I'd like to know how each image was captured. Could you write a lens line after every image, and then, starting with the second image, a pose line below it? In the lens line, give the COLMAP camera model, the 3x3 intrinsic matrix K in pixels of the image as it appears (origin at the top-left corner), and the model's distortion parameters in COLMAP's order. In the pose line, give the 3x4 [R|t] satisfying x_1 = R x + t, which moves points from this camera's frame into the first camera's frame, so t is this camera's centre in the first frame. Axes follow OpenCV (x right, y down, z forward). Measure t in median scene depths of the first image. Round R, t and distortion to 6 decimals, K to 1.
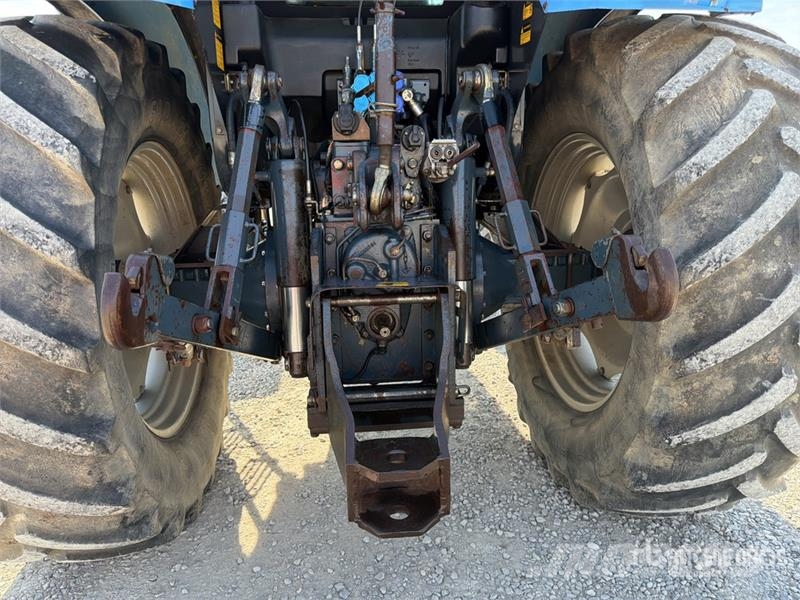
lens RADIAL K [[566.9, 0, 398.4], [0, 566.9, 302.0], [0, 0, 1]] dist [0.041272, -0.044685]
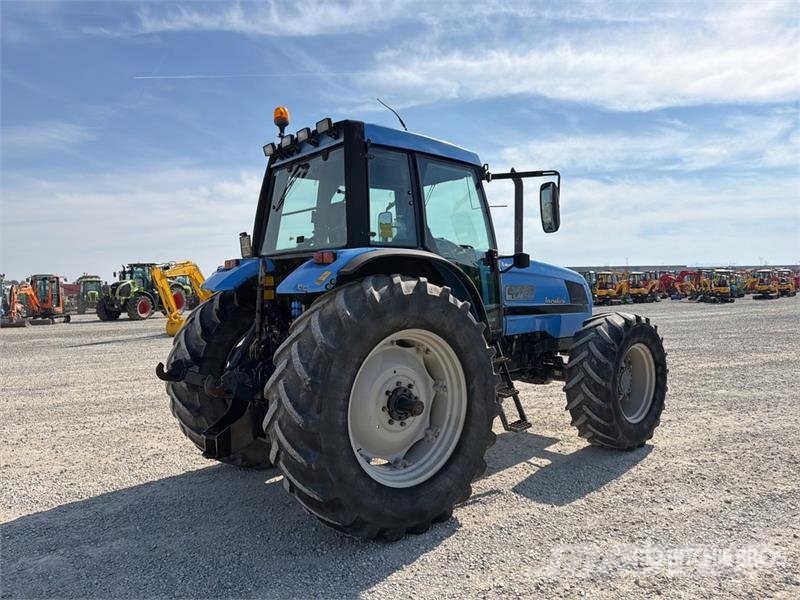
lens RADIAL K [[566.9, 0, 398.4], [0, 566.9, 302.0], [0, 0, 1]] dist [0.041272, -0.044685]
pose [[0.561414, 0.033238, -0.826868, 2.961193], [-0.177579, 0.980755, -0.081146, -0.348060], [0.808258, 0.192391, 0.556512, -0.053433]]
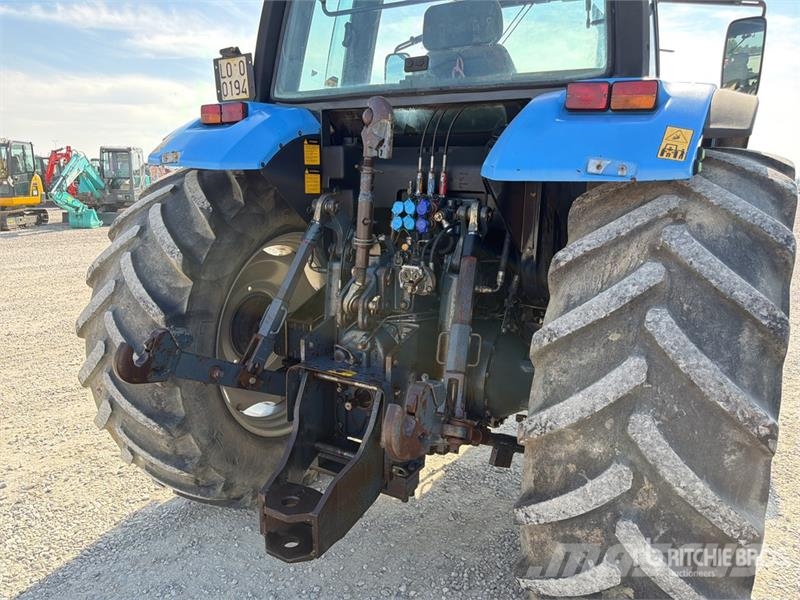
lens RADIAL K [[560.8, 0, 397.3], [0, 560.8, 302.9], [0, 0, 1]] dist [0.148246, -0.311664]
pose [[0.811599, 0.158742, -0.562235, 0.852963], [-0.174438, 0.984322, 0.026110, -0.262797], [0.557565, 0.076885, 0.826565, -0.023419]]
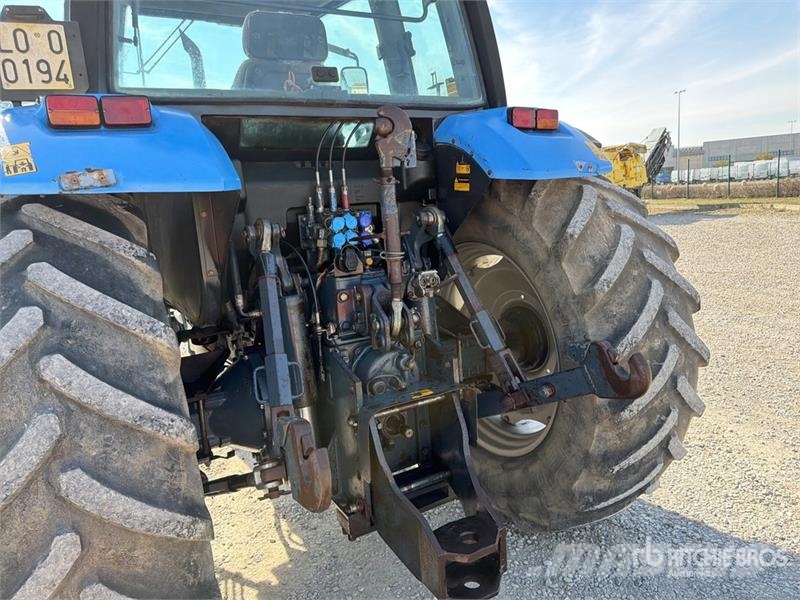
lens RADIAL K [[560.6, 0, 400.0], [0, 560.6, 300.0], [0, 0, 1]] dist [0.077397, -0.093714]
pose [[0.907694, -0.115296, 0.403482, -0.551789], [0.145997, 0.988212, -0.046059, -0.196014], [-0.393416, 0.100714, 0.913828, -0.124929]]
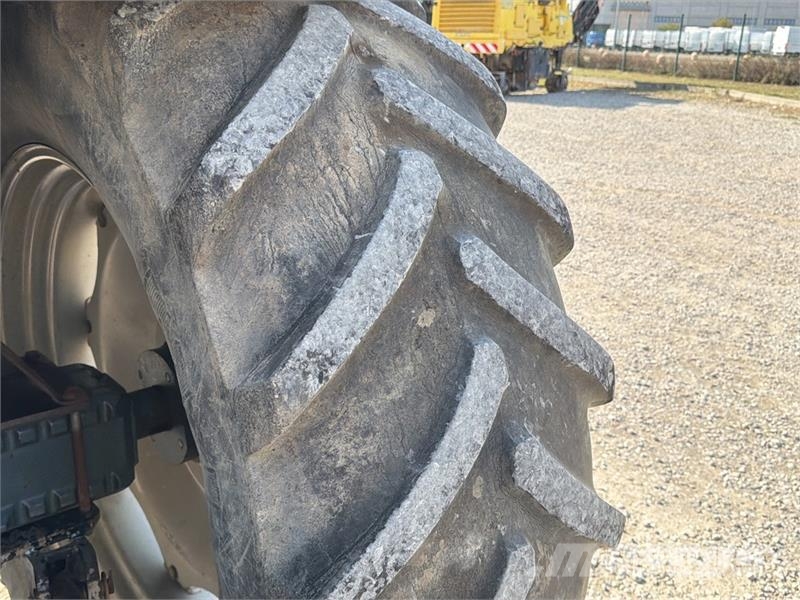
lens RADIAL K [[776.8, 0, 392.0], [0, 776.8, 298.1], [0, 0, 1]] dist [0.162314, -0.348743]
pose [[0.815105, -0.139794, 0.562194, 0.244395], [0.088985, 0.989144, 0.116941, -0.337220], [-0.572439, -0.045293, 0.818695, 0.487513]]
